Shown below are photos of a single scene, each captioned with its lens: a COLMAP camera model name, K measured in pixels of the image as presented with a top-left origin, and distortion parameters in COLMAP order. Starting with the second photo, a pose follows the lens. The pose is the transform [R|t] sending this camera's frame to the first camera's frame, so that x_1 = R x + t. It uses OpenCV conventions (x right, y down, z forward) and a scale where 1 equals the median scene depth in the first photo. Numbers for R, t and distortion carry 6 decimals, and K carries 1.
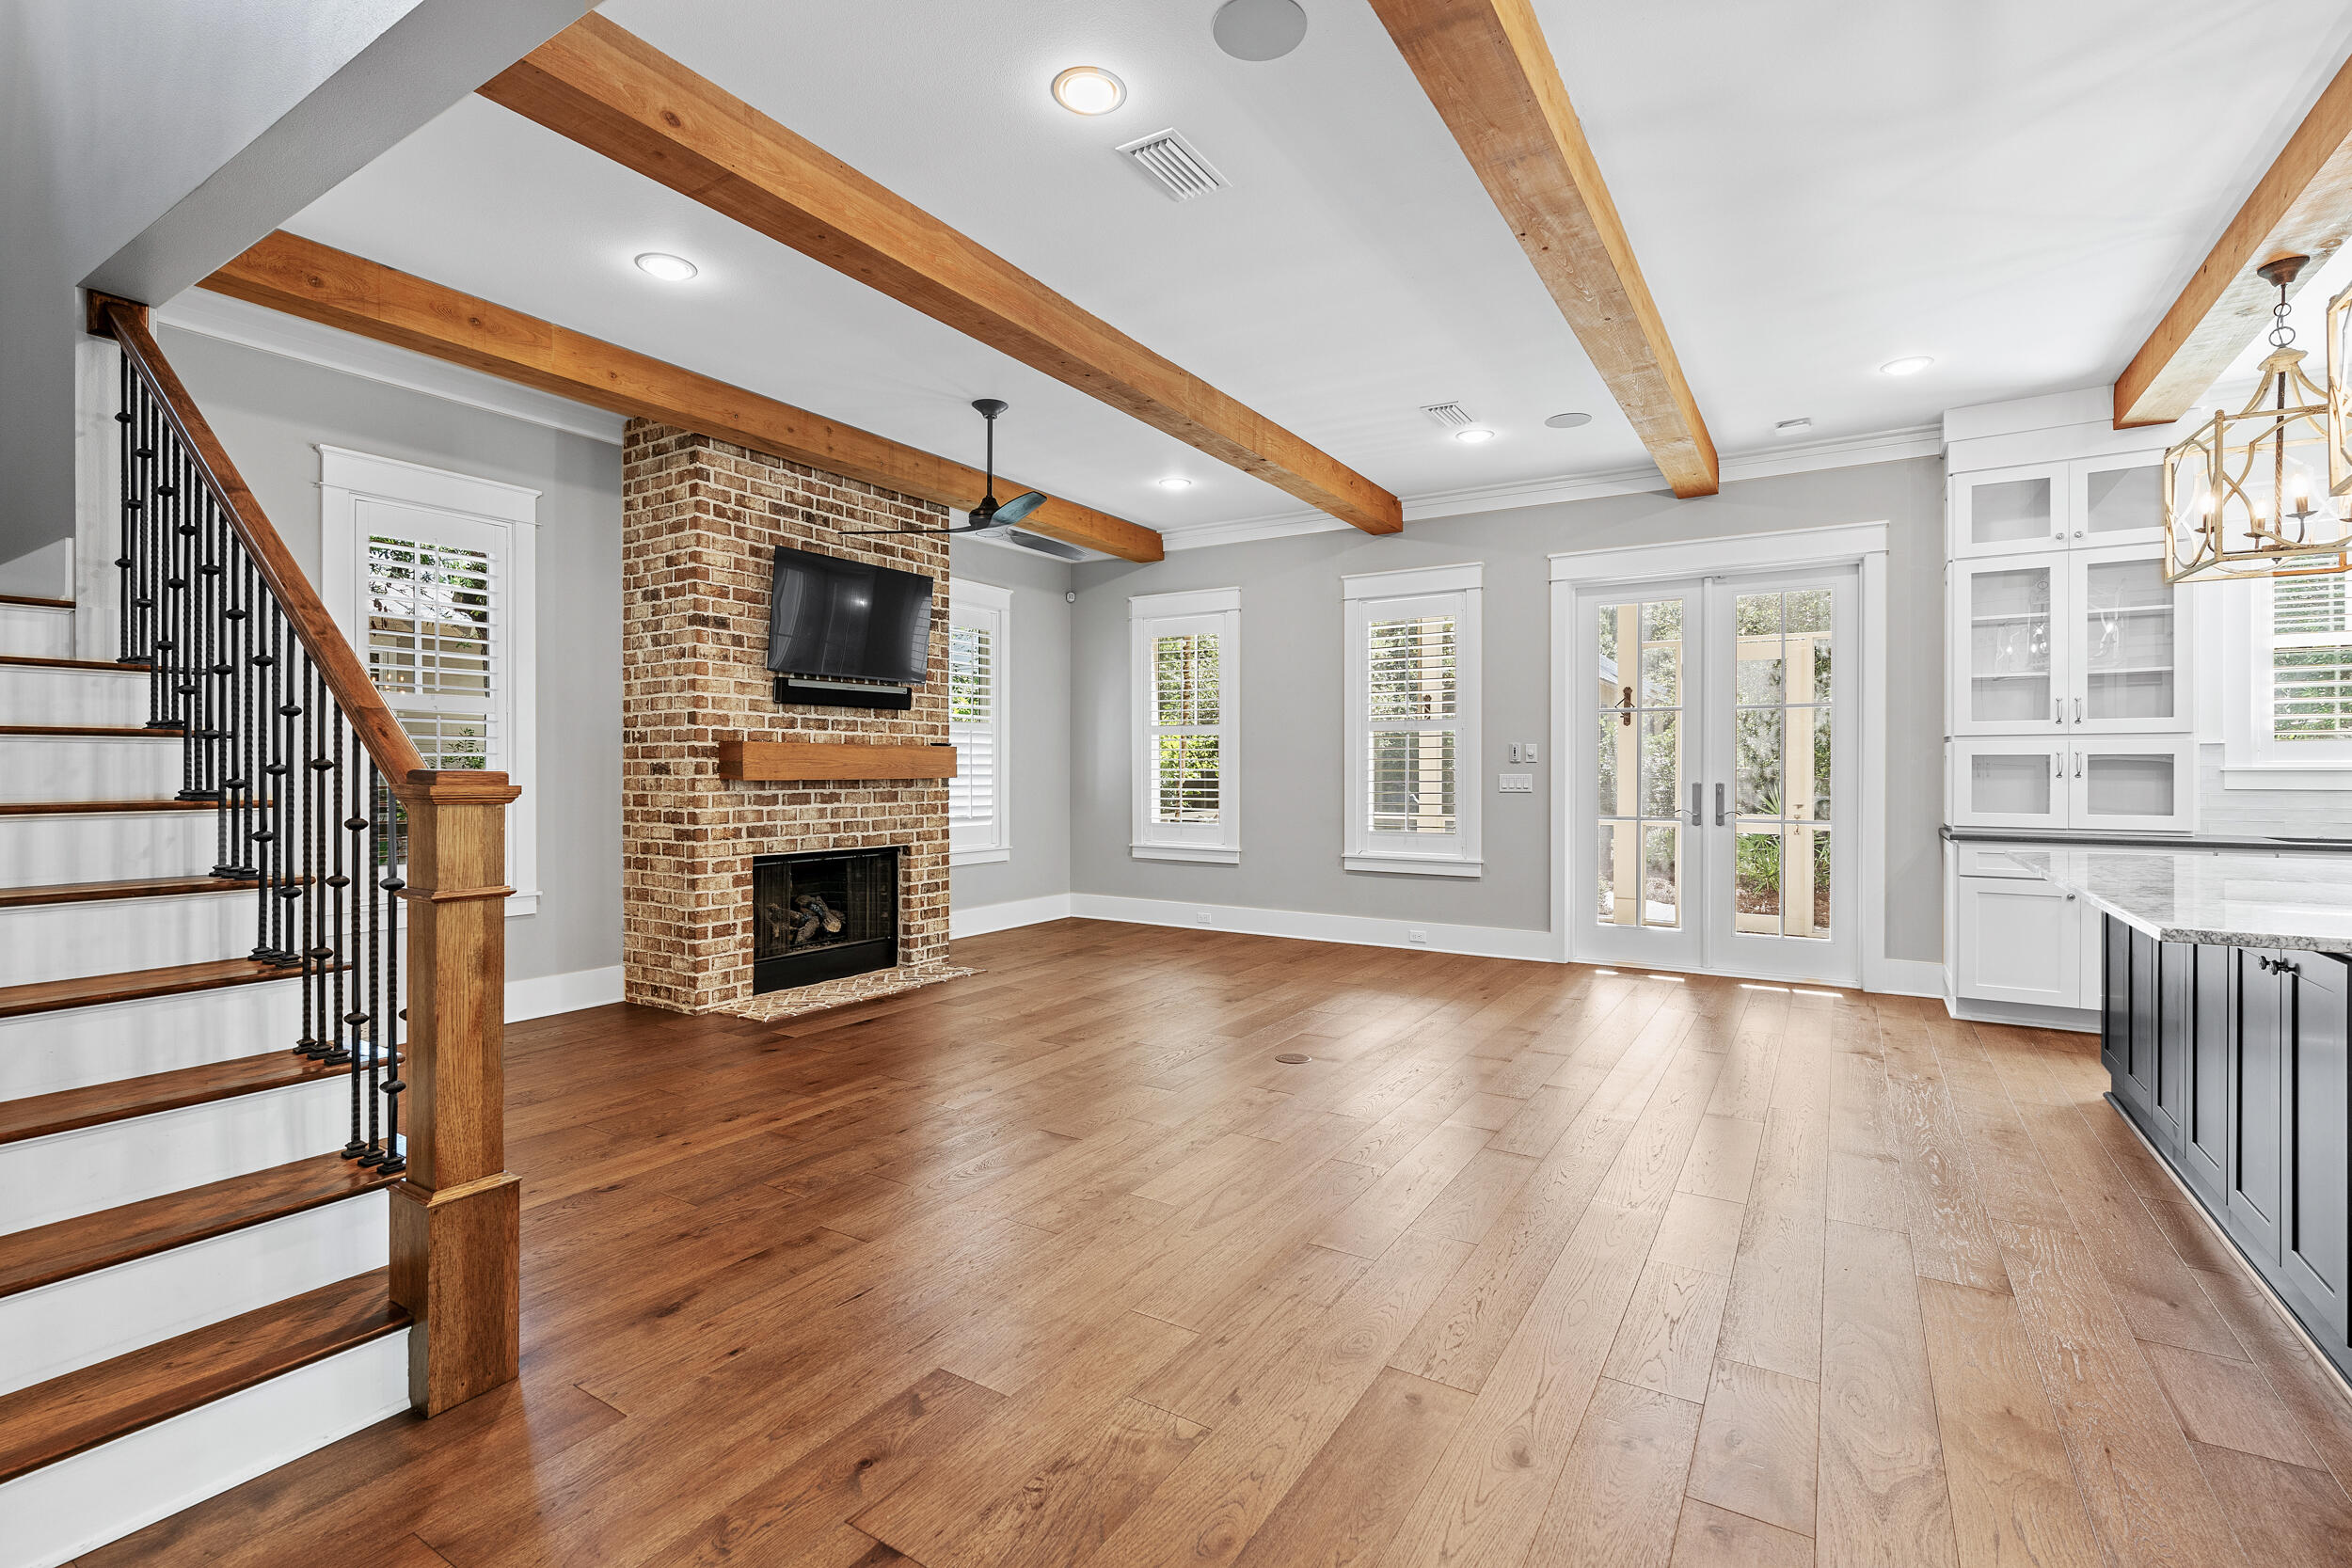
lens RADIAL K [[1060.6, 0, 1177.0], [0, 1060.6, 773.6], [0, 0, 1]] dist [-0.009666, 0.003395]
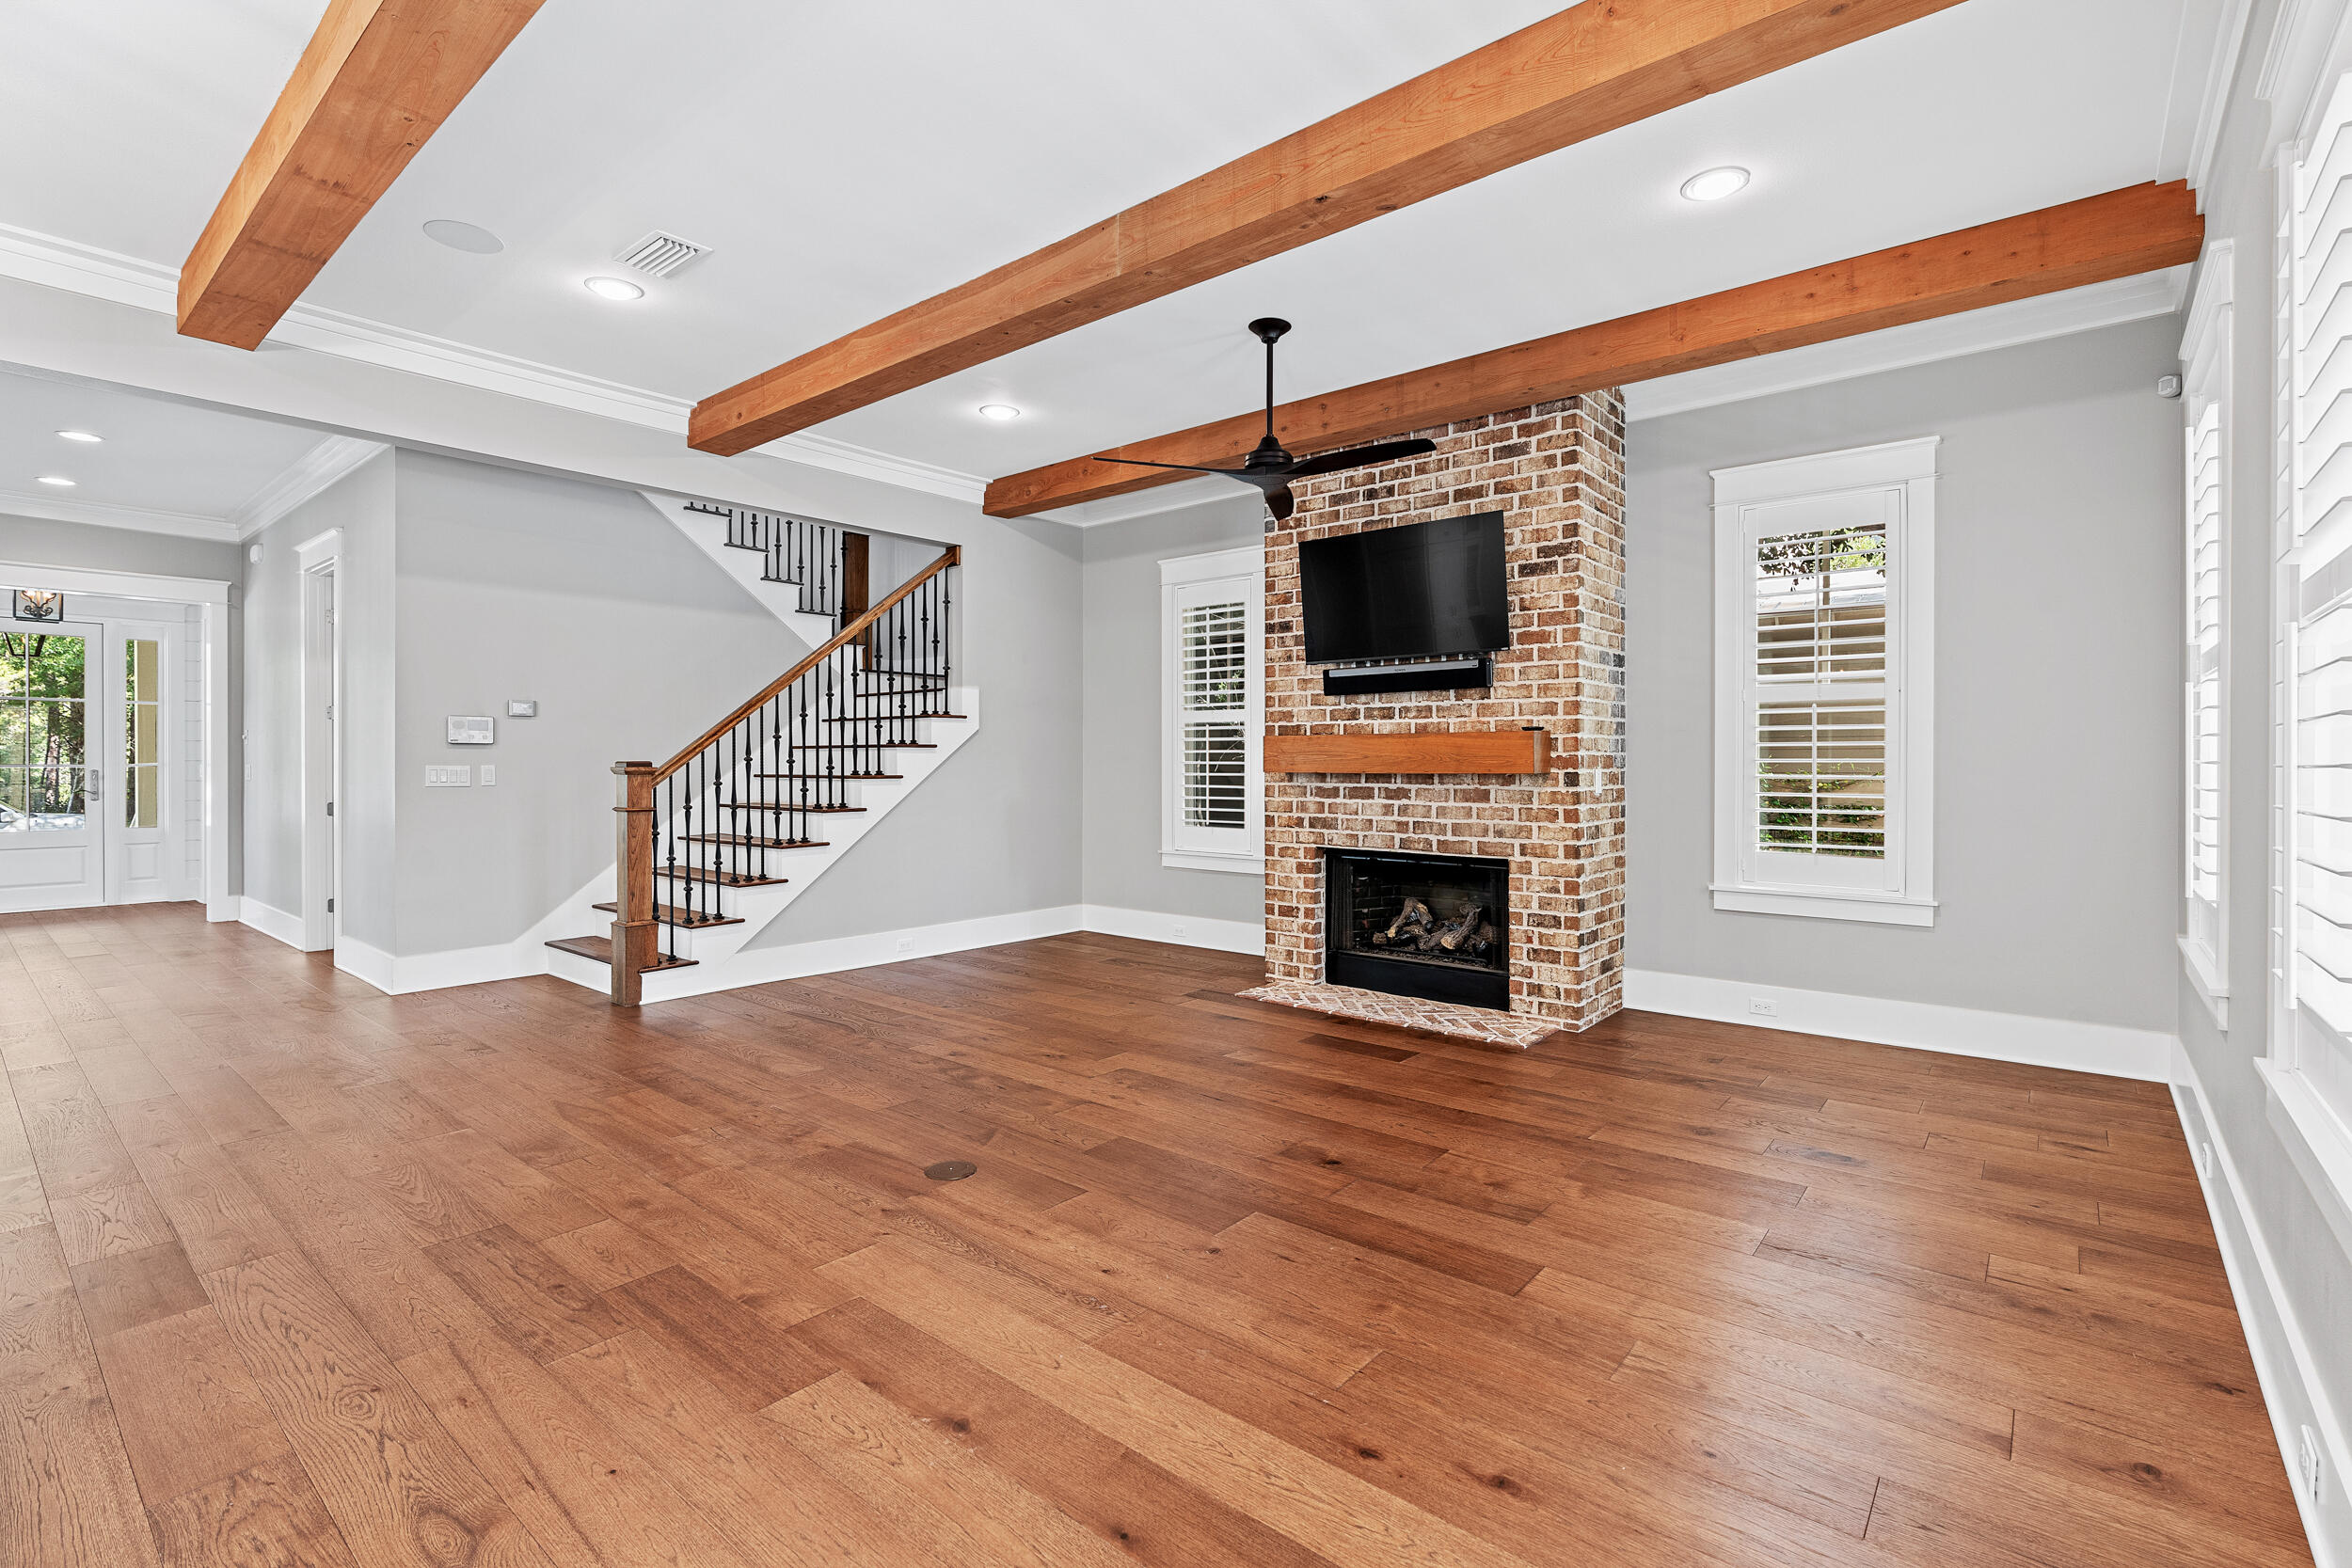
lens RADIAL K [[1060.6, 0, 1191.8], [0, 1060.6, 765.8], [0, 0, 1]] dist [-0.009666, 0.003395]
pose [[-0.127835, 0.002768, -0.991792, 0.664933], [-0.005146, 0.999981, 0.003454, -0.003319], [0.991782, 0.005545, -0.127818, 1.052656]]
